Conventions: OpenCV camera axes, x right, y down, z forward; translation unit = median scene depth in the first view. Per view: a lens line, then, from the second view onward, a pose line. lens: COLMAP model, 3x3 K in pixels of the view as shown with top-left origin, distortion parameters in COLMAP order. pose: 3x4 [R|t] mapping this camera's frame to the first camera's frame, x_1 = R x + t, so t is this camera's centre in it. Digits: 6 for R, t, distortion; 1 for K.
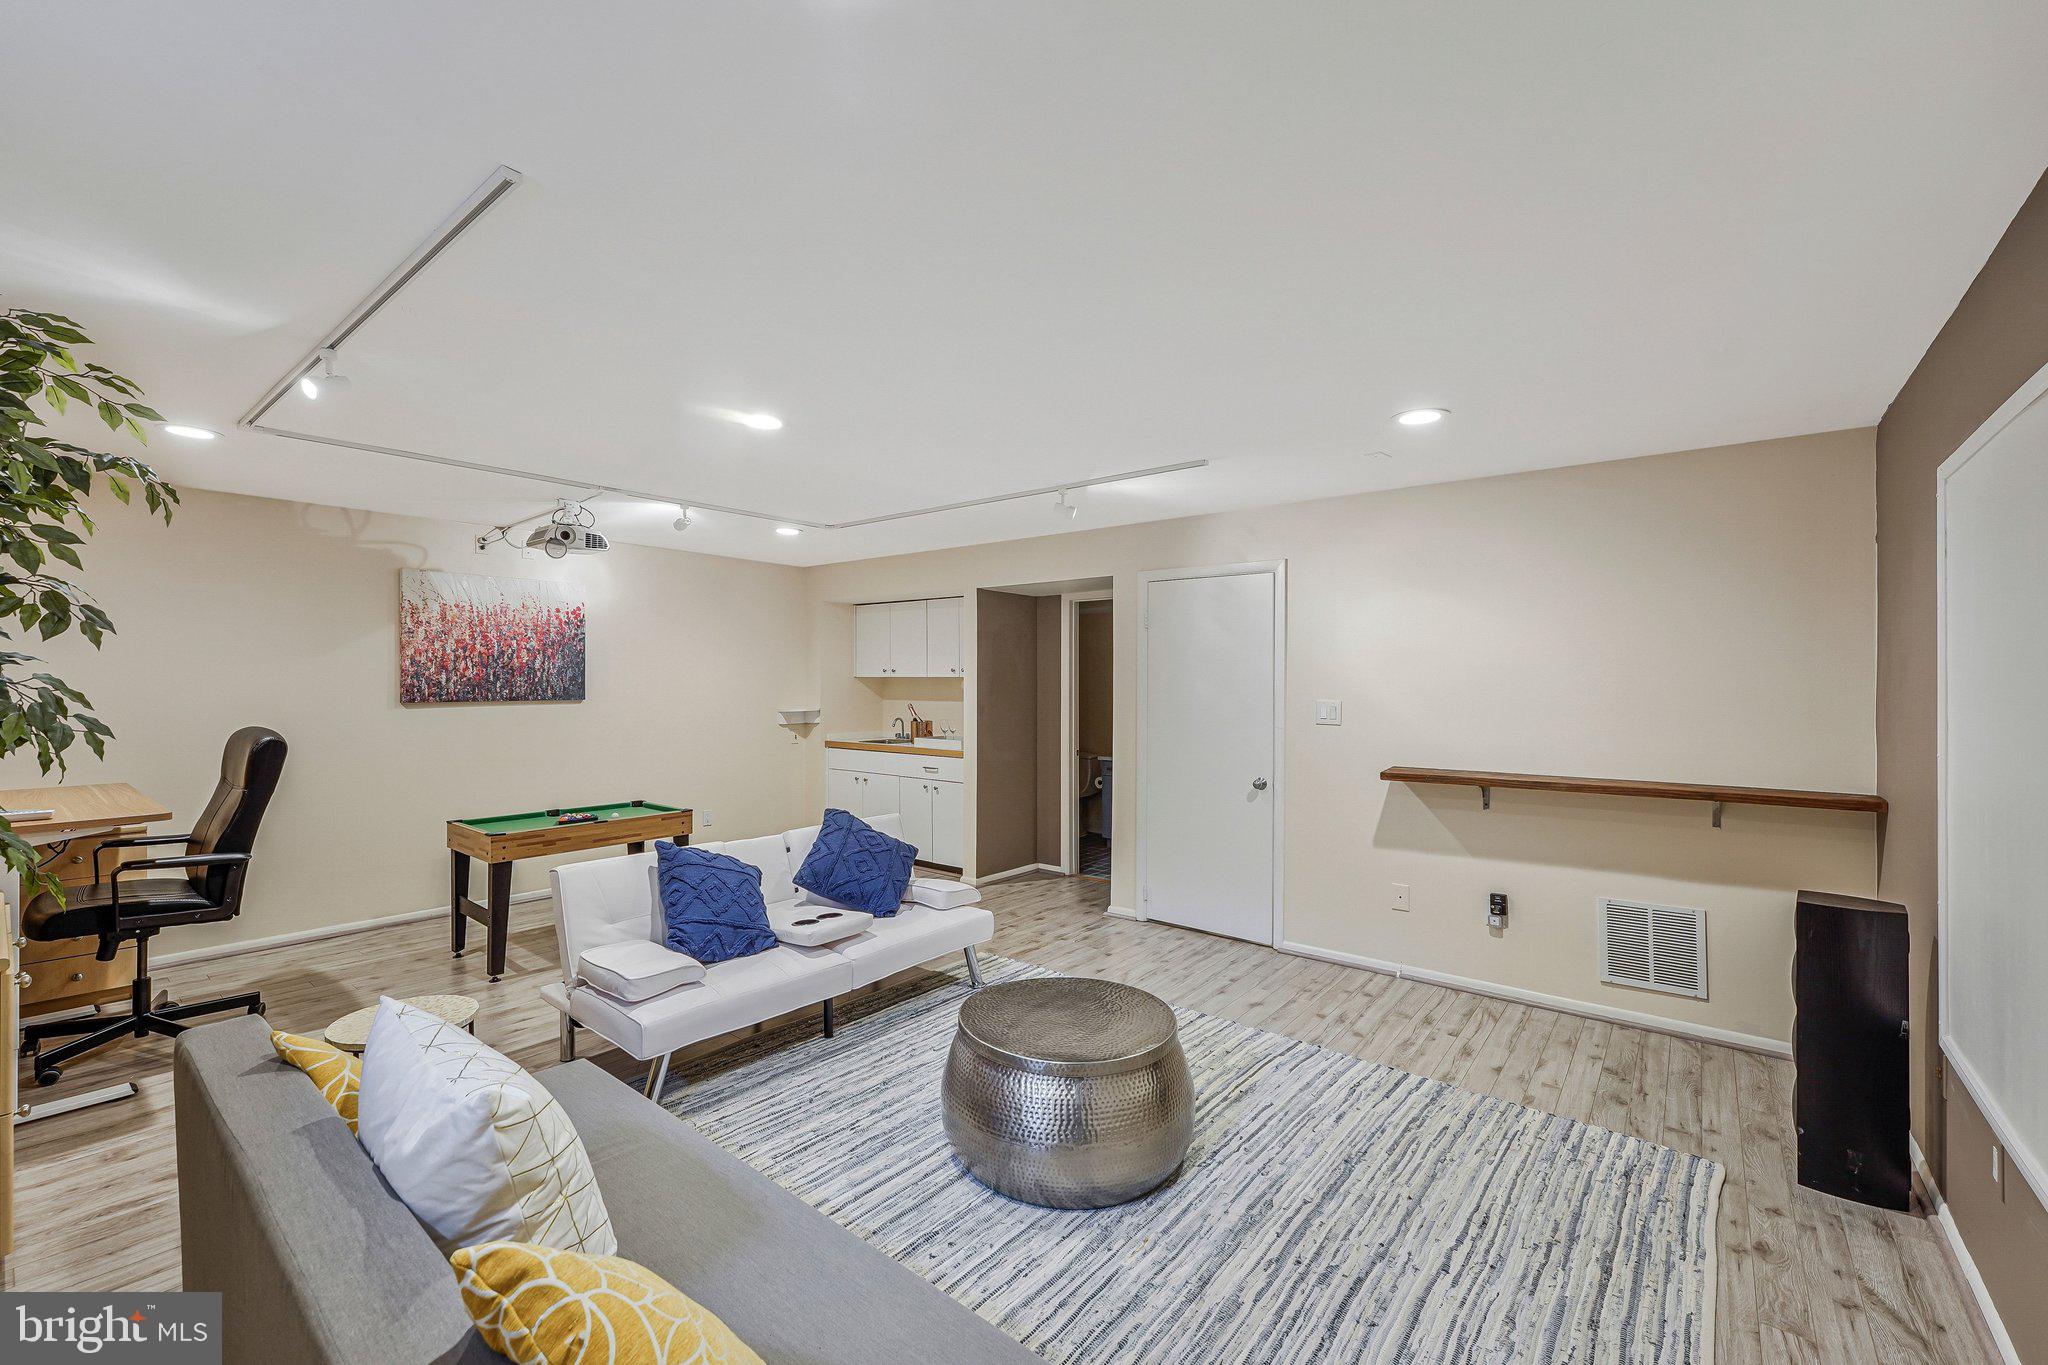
lens RADIAL K [[853.1, 0, 1023.3], [0, 853.1, 673.9], [0, 0, 1]] dist [-0.000066, 0.000118]
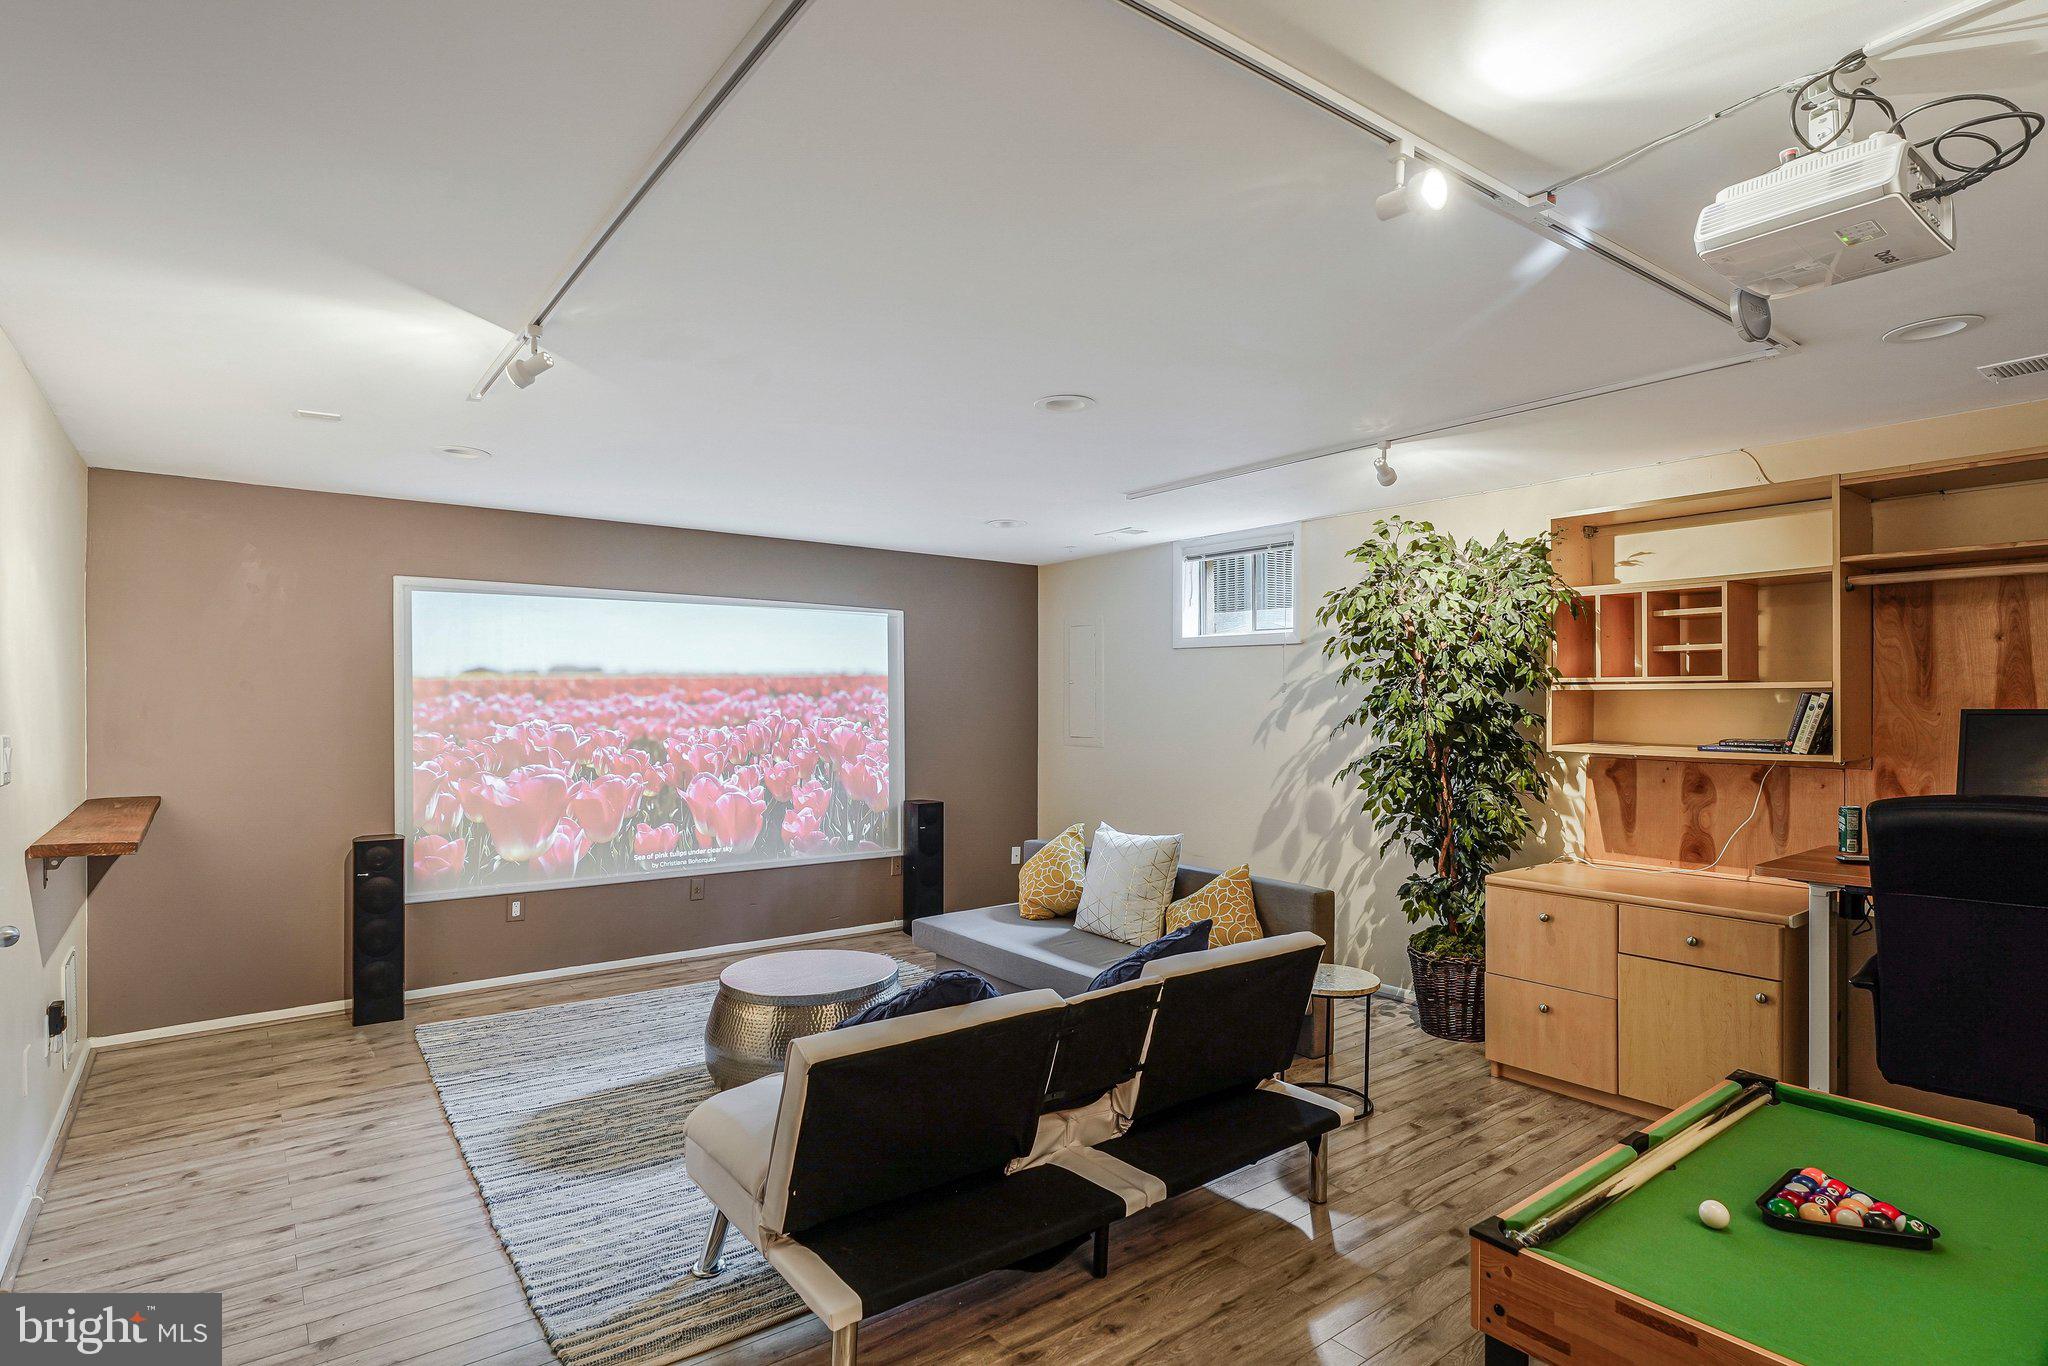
lens RADIAL K [[1048.1, 0, 1025.6], [0, 1048.1, 713.3], [0, 0, 1]] dist [0.001186, 0.000435]
pose [[-0.973985, -0.004368, 0.226570, -0.474707], [-0.005298, 0.999980, -0.003497, 0.020236], [-0.226550, -0.004607, -0.973989, 1.905507]]
